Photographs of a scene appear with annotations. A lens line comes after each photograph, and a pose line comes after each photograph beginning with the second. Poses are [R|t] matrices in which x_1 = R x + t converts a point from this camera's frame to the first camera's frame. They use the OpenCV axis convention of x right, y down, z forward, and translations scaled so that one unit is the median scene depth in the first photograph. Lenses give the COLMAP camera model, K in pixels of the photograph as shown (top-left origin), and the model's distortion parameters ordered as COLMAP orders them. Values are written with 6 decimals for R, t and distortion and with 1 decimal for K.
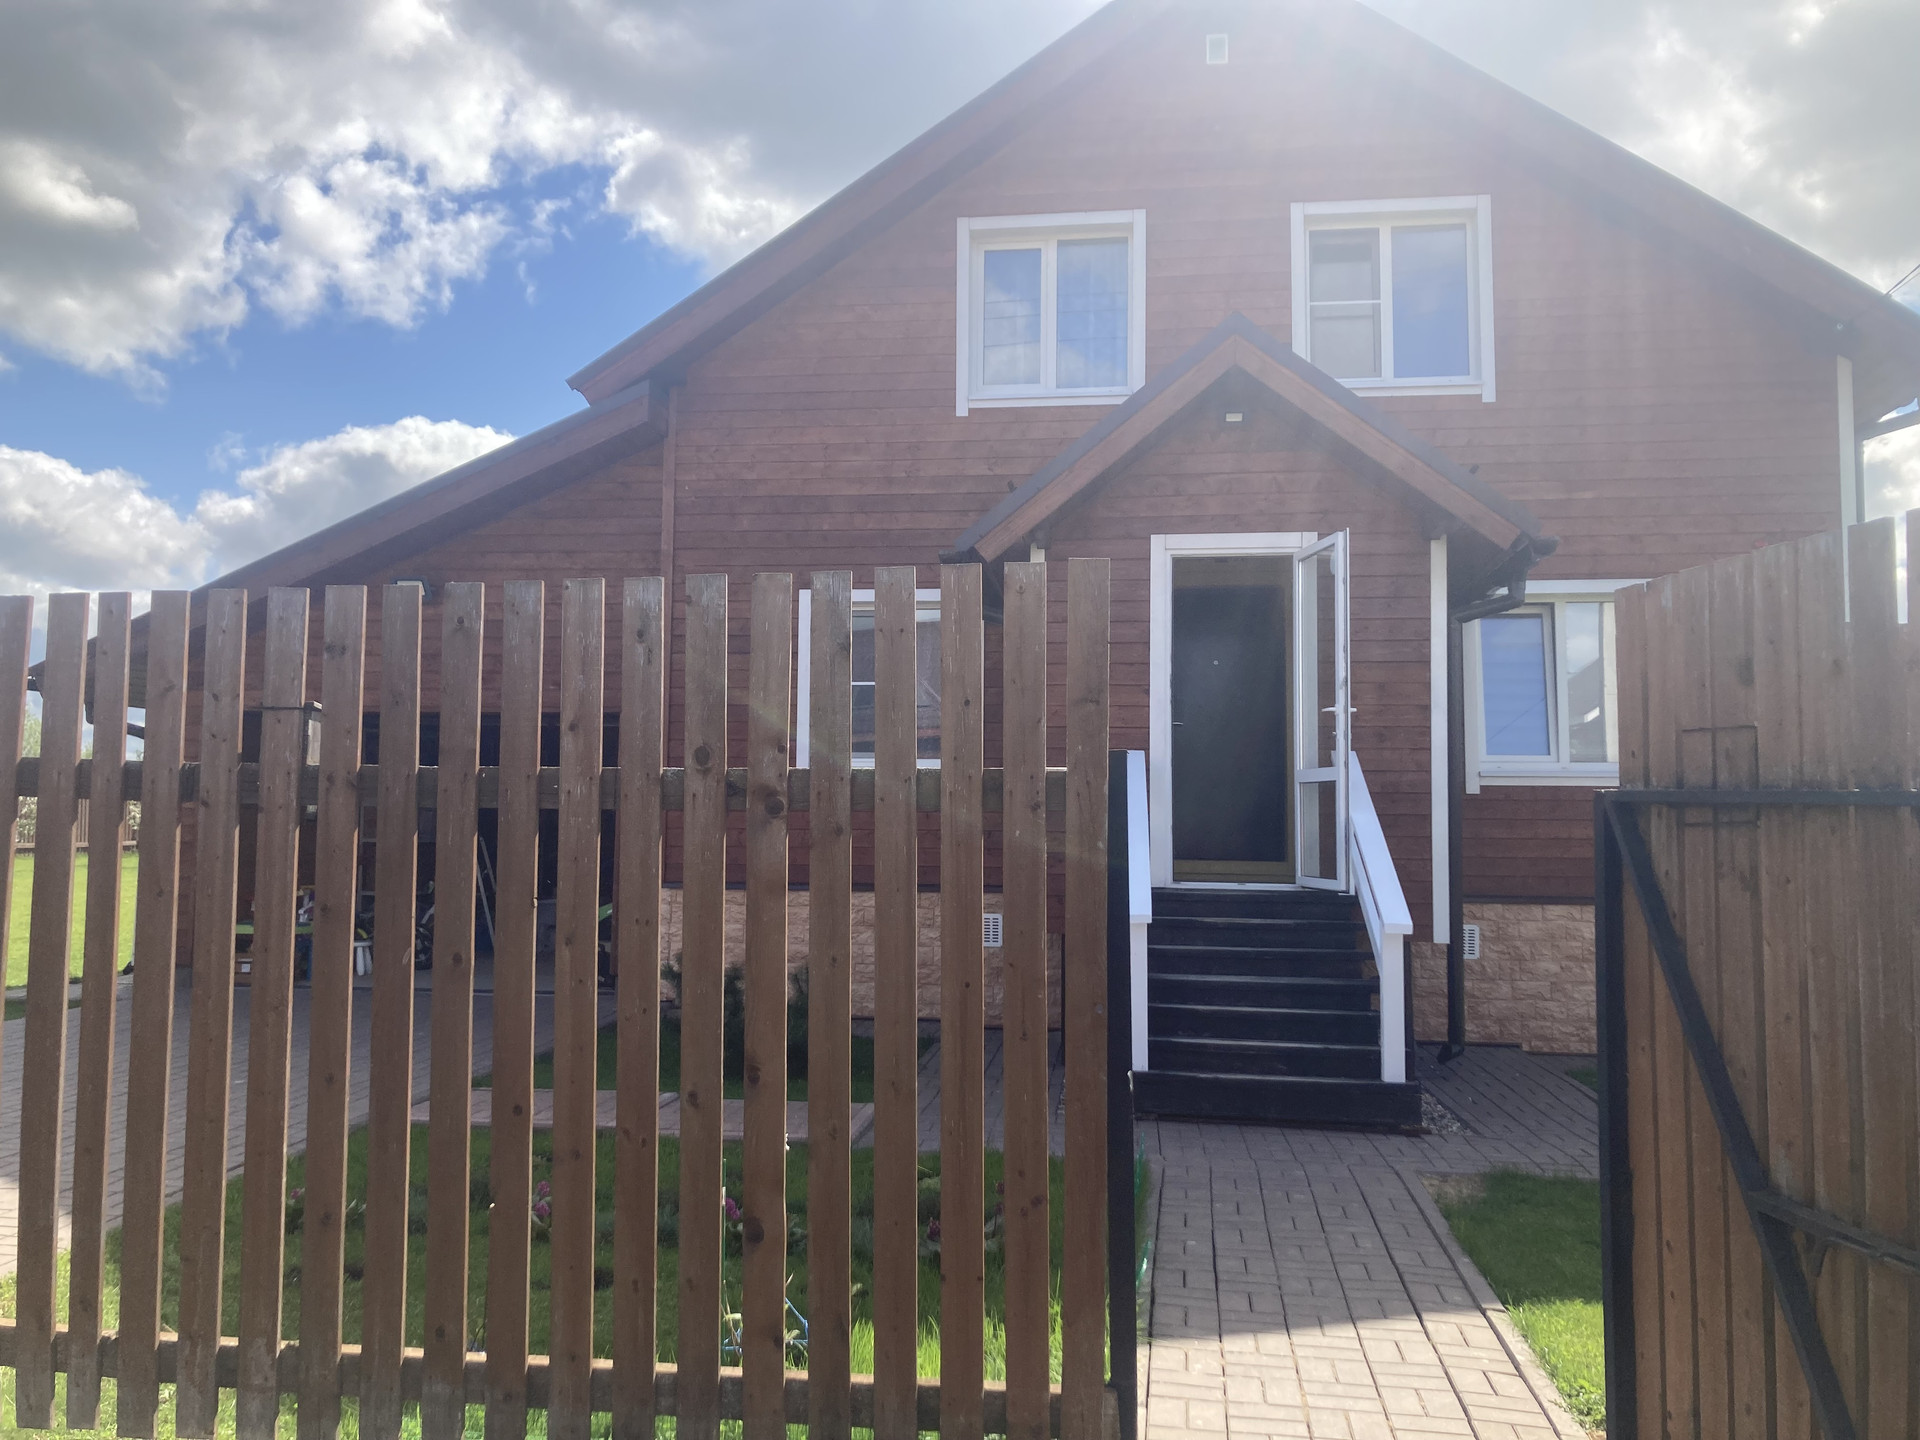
lens RADIAL K [[1561.3, 0, 962.5], [0, 1561.3, 677.7], [0, 0, 1]] dist [0.023452, 0.001858]
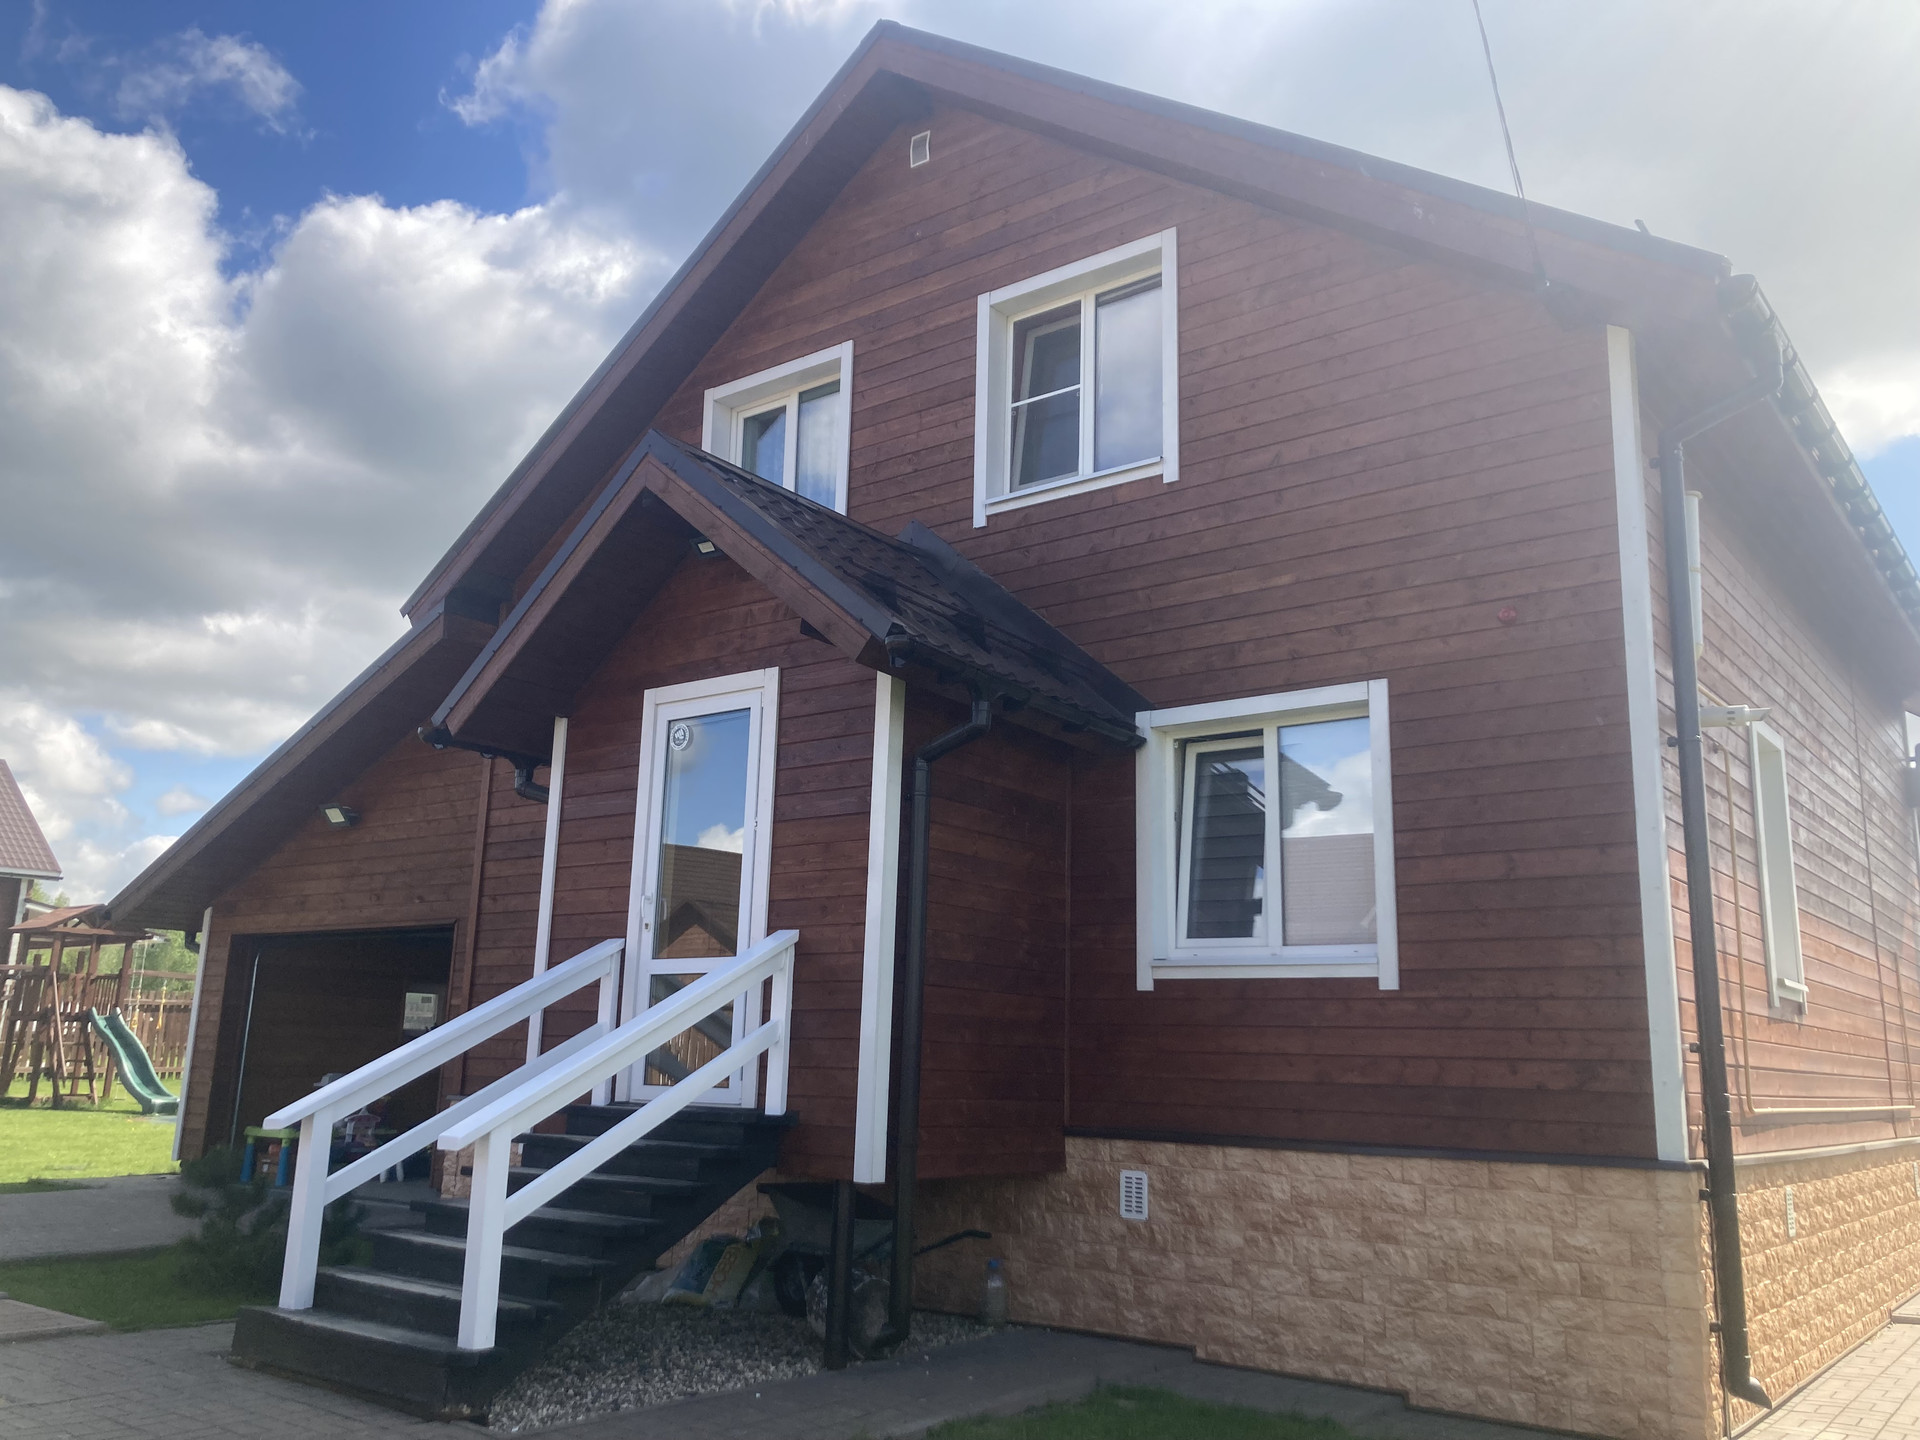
lens RADIAL K [[1587.3, 0, 956.3], [0, 1587.3, 711.0], [0, 0, 1]] dist [-0.012273, 0.071564]
pose [[0.857132, -0.099444, -0.505406, 0.649971], [0.029984, 0.989156, -0.143777, 0.048261], [0.514223, 0.108082, 0.850819, 0.298661]]
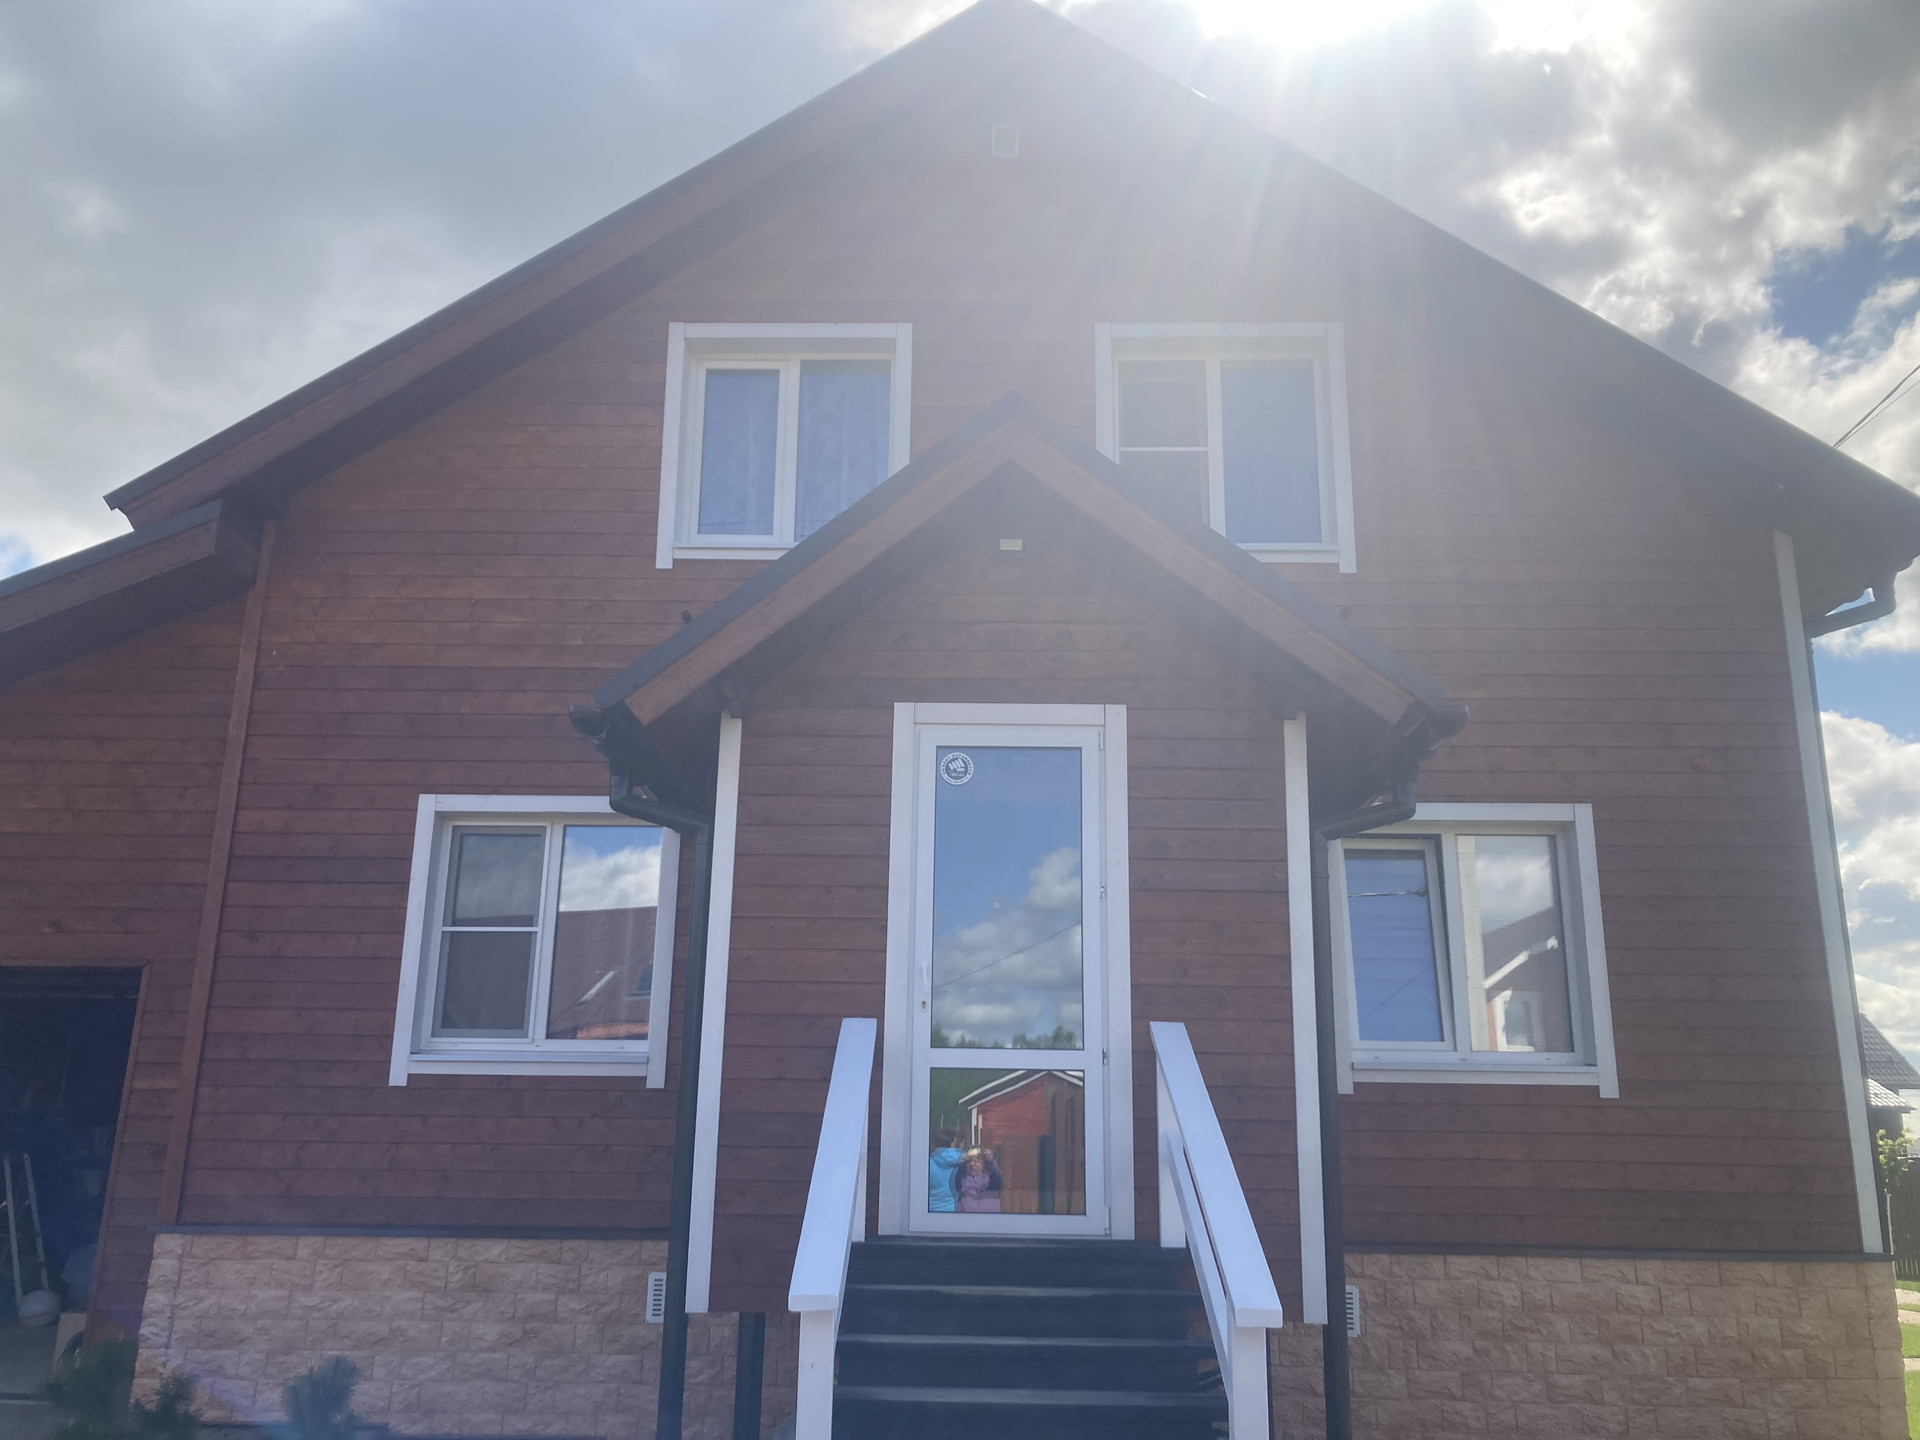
lens RADIAL K [[1568.5, 0, 955.2], [0, 1568.5, 715.1], [0, 0, 1]] dist [0.018191, 0.008181]
pose [[0.994566, 0.032167, 0.099016, 0.071753], [-0.014721, 0.984966, -0.172121, 0.030128], [-0.103064, 0.169728, 0.980087, 0.283519]]
